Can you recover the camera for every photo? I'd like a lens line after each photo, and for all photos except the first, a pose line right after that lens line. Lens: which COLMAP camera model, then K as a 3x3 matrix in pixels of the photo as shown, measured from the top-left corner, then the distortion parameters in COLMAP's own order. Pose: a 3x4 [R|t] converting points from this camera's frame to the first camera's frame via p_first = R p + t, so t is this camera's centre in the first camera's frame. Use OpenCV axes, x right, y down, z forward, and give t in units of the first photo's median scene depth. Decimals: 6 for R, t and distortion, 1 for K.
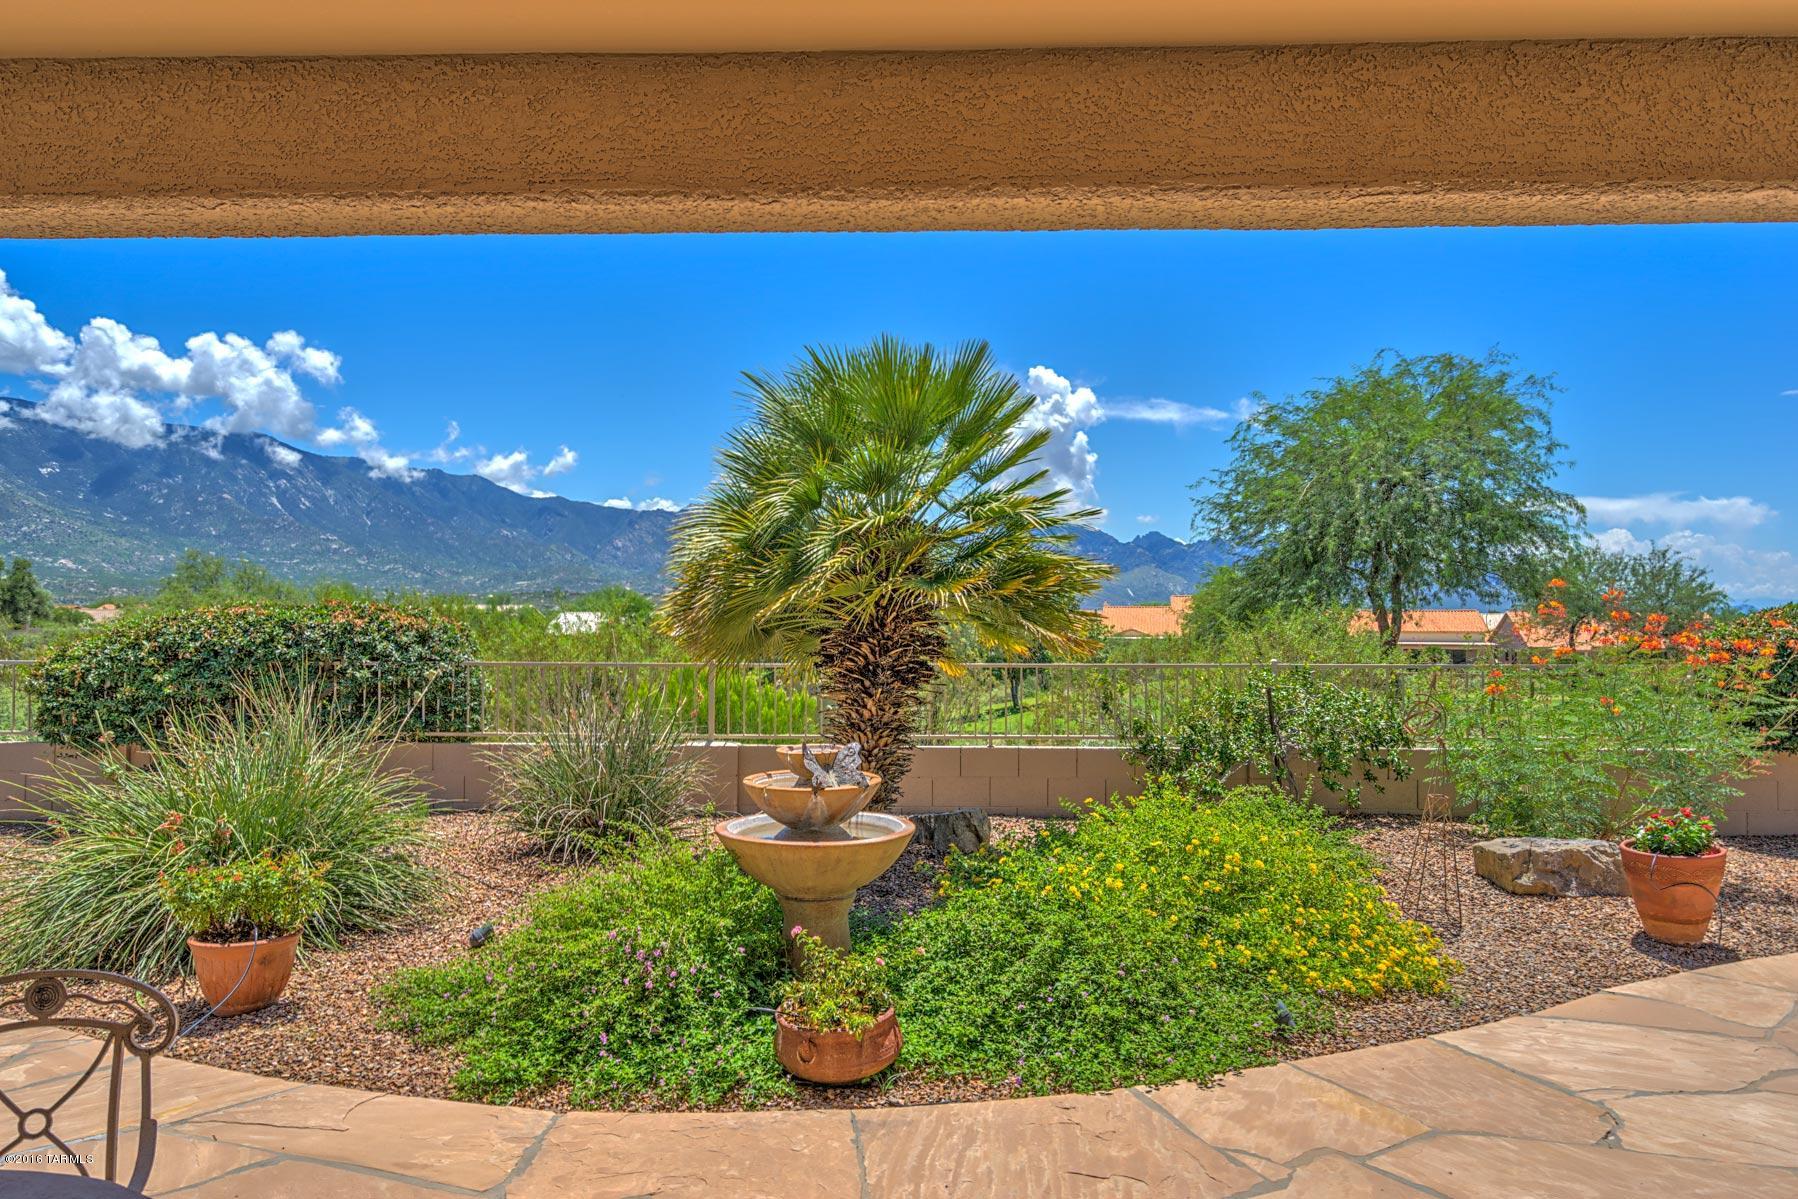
lens RADIAL K [[1246.7, 0, 898.1], [0, 1246.7, 606.6], [0, 0, 1]] dist [0.007756, -0.001228]
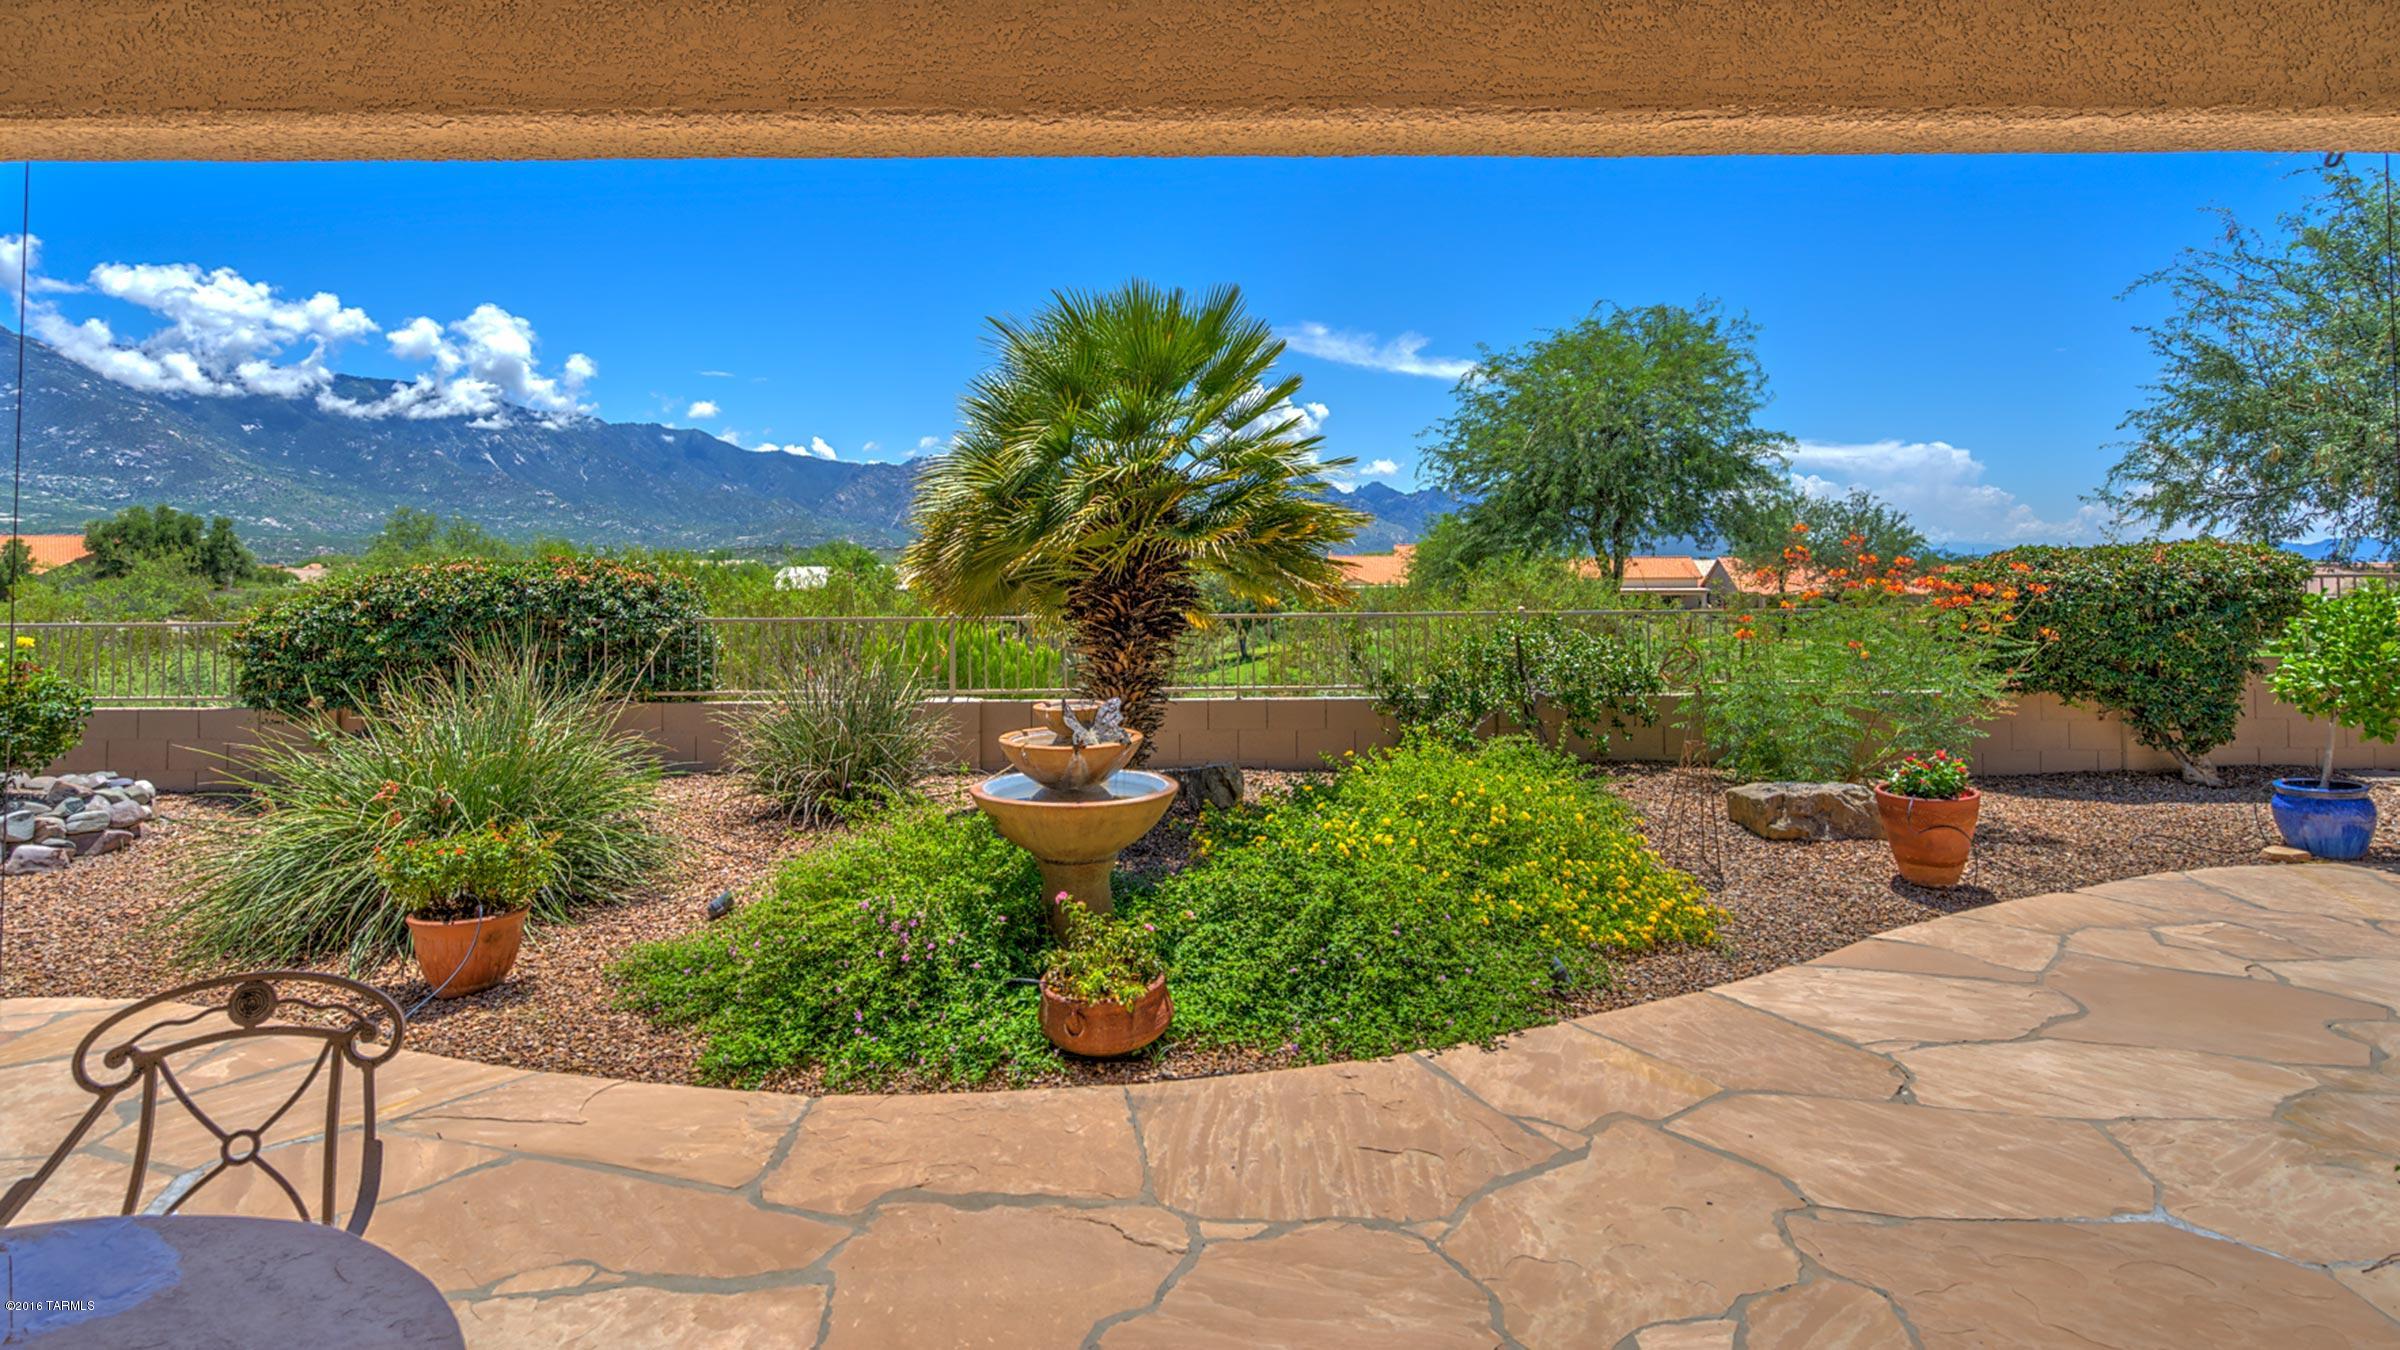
lens RADIAL K [[1240.5, 0, 1178.6], [0, 1240.5, 545.3], [0, 0, 1]] dist [0.001292, 0.001934]
pose [[0.998970, -0.008722, 0.044532, -0.027159], [0.009179, 0.999907, -0.010071, 0.001086], [-0.044440, 0.010469, 0.998957, 0.038394]]
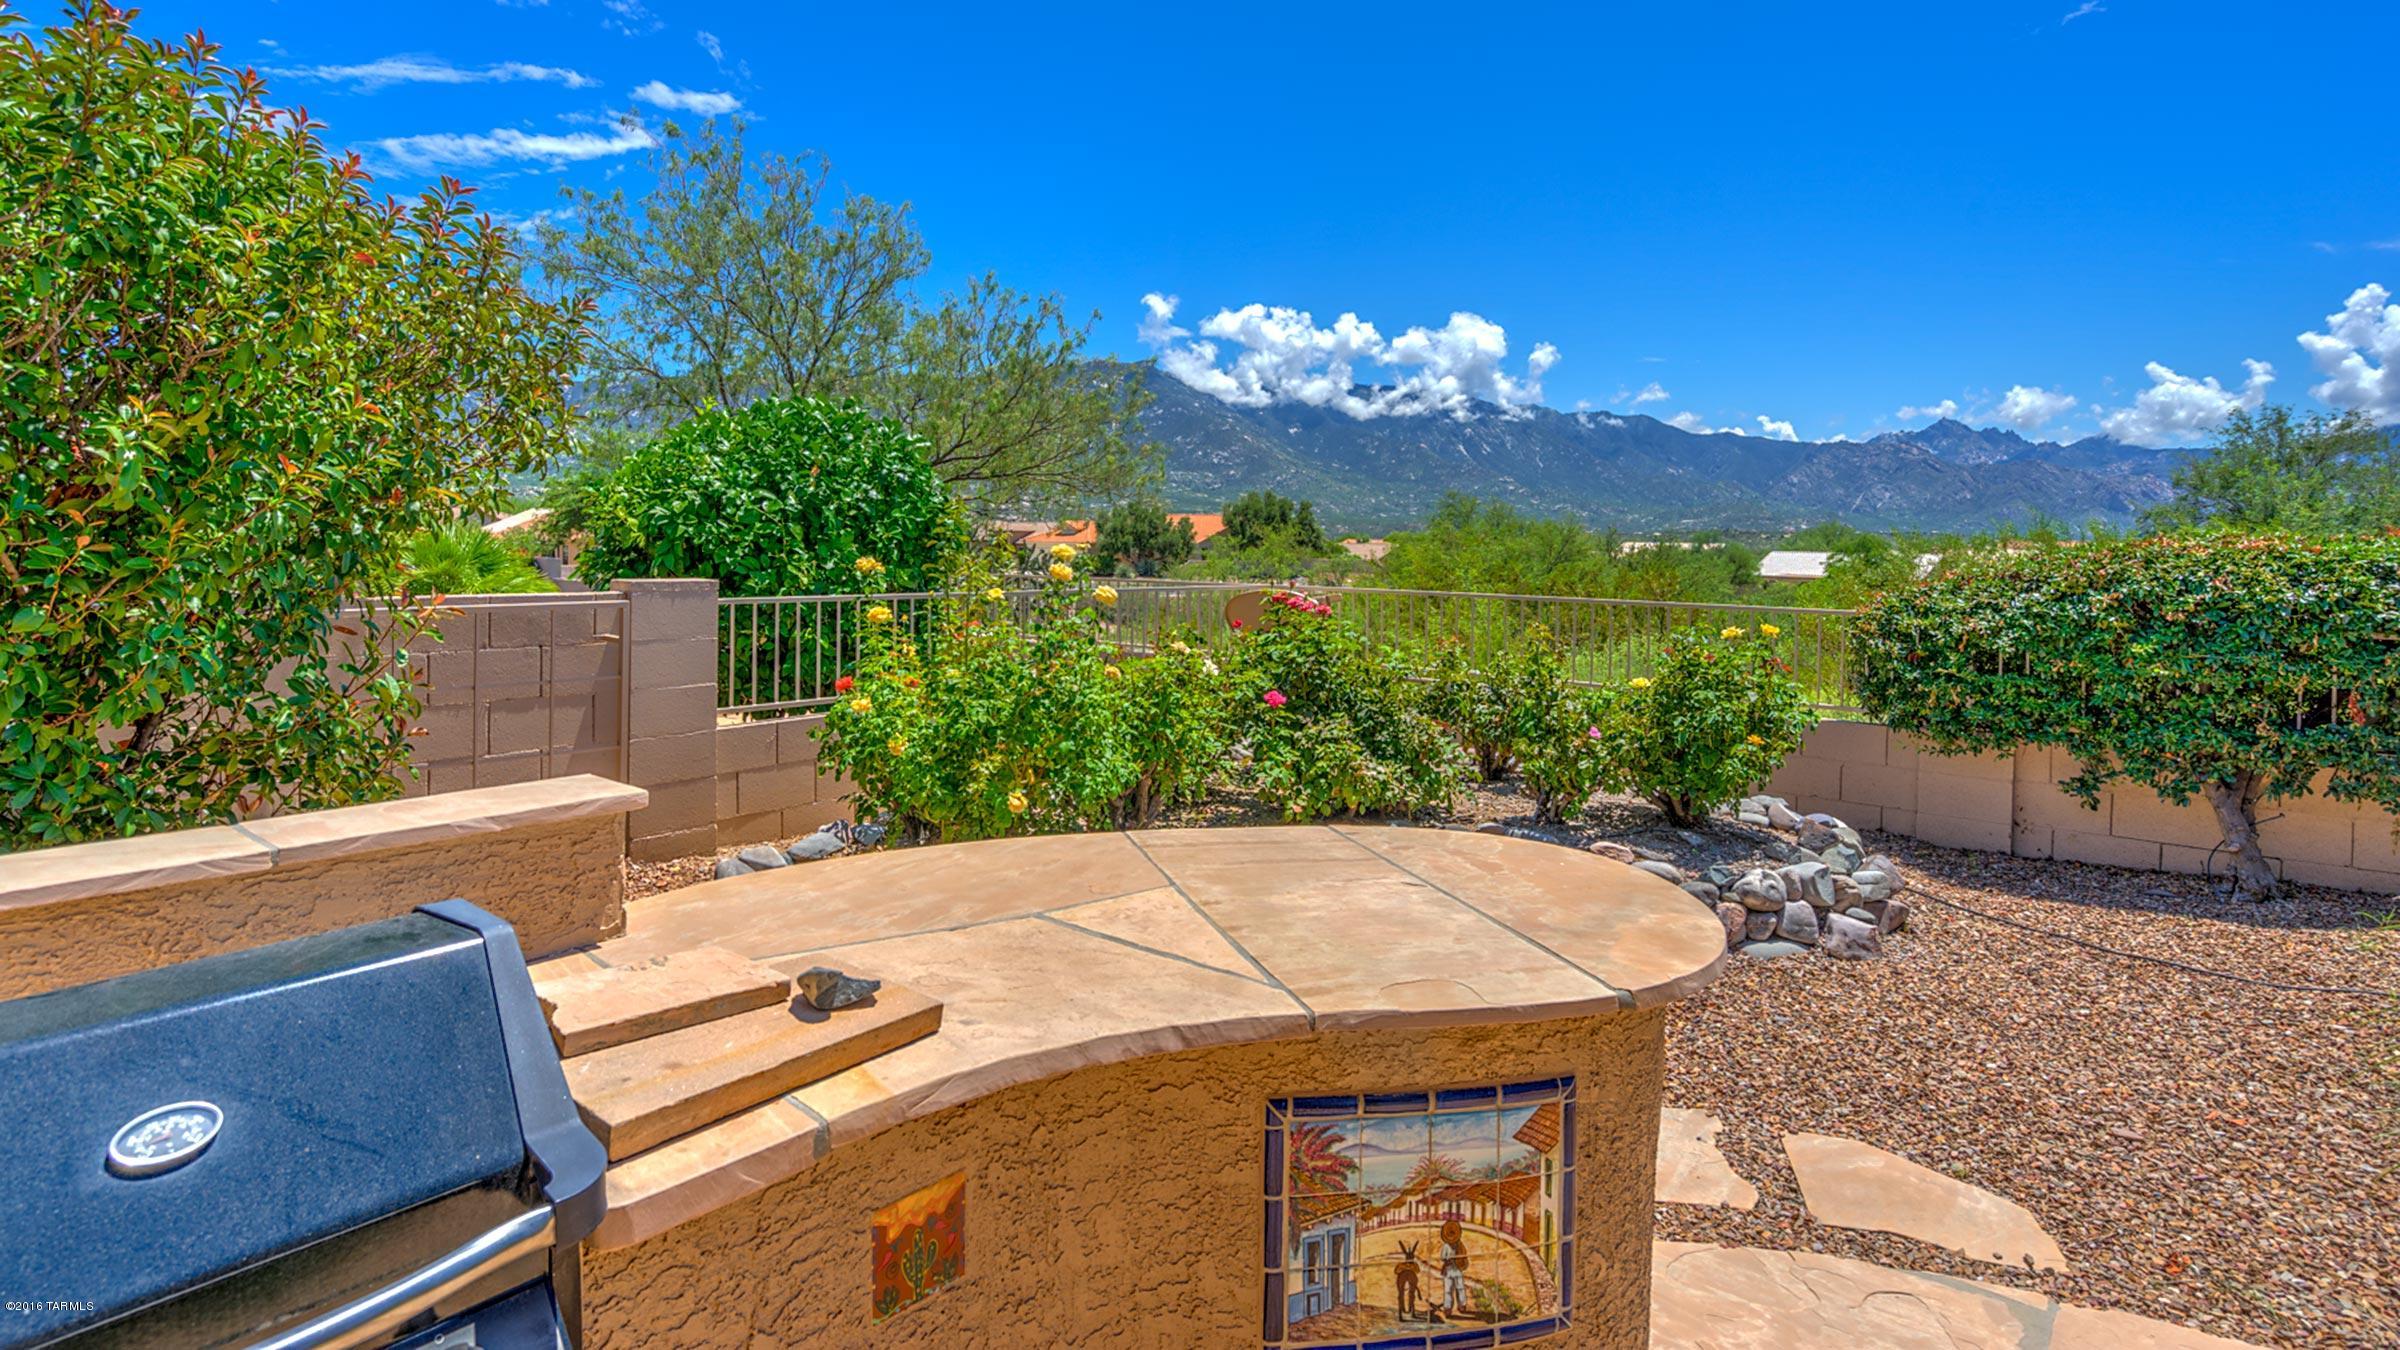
lens RADIAL K [[1219.4, 0, 1200.3], [0, 1219.4, 560.2], [0, 0, 1]] dist [0.002062, 0.000946]
pose [[0.781898, 0.018944, -0.623119, -0.971905], [-0.010847, 0.999800, 0.016786, 0.010410], [0.623312, -0.006366, 0.781947, 0.366395]]
